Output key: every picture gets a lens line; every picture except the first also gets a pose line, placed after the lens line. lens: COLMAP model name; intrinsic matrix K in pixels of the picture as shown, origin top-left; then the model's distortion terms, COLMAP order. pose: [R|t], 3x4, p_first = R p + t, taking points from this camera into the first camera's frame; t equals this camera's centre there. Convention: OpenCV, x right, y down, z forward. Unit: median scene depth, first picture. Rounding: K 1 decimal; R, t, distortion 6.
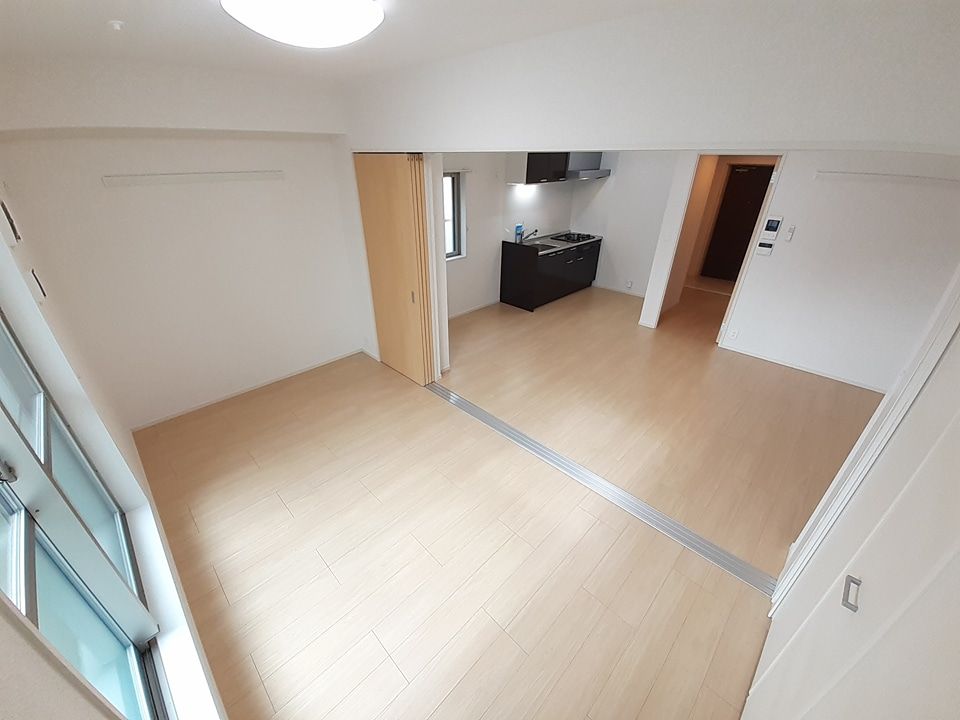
lens RADIAL K [[379.8, 0, 475.4], [0, 379.8, 360.6], [0, 0, 1]] dist [0.023239, -0.019397]
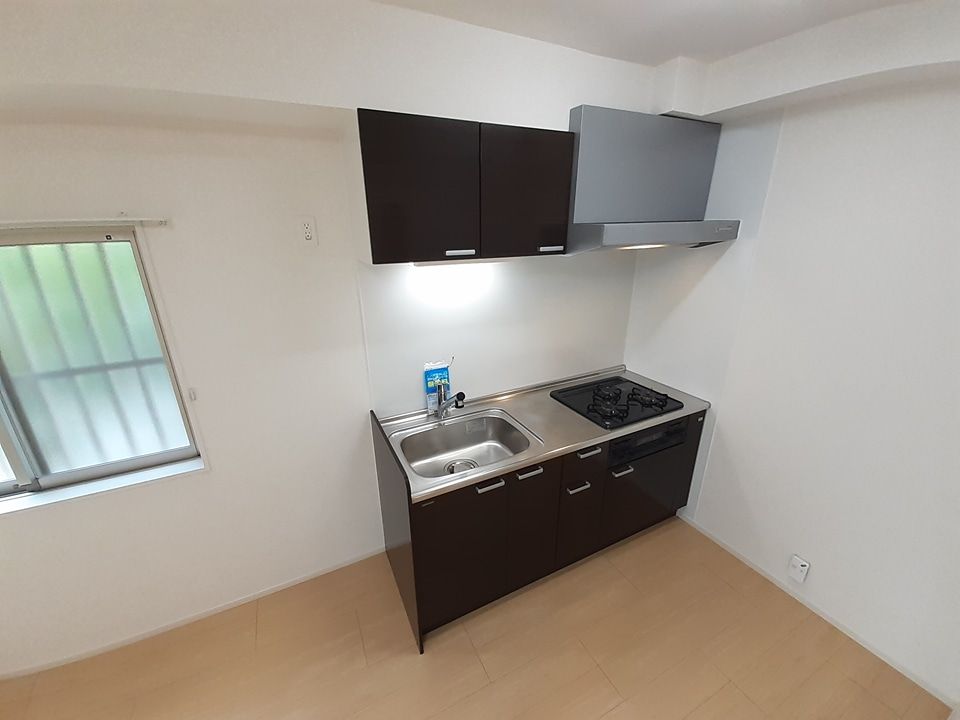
lens RADIAL K [[379.8, 0, 475.4], [0, 379.8, 360.6], [0, 0, 1]] dist [0.023239, -0.019397]
pose [[0.947316, 0.095110, -0.305854, 0.248904], [-0.140677, 0.981413, -0.130531, -0.306578], [0.287754, 0.166680, 0.943088, 0.641776]]
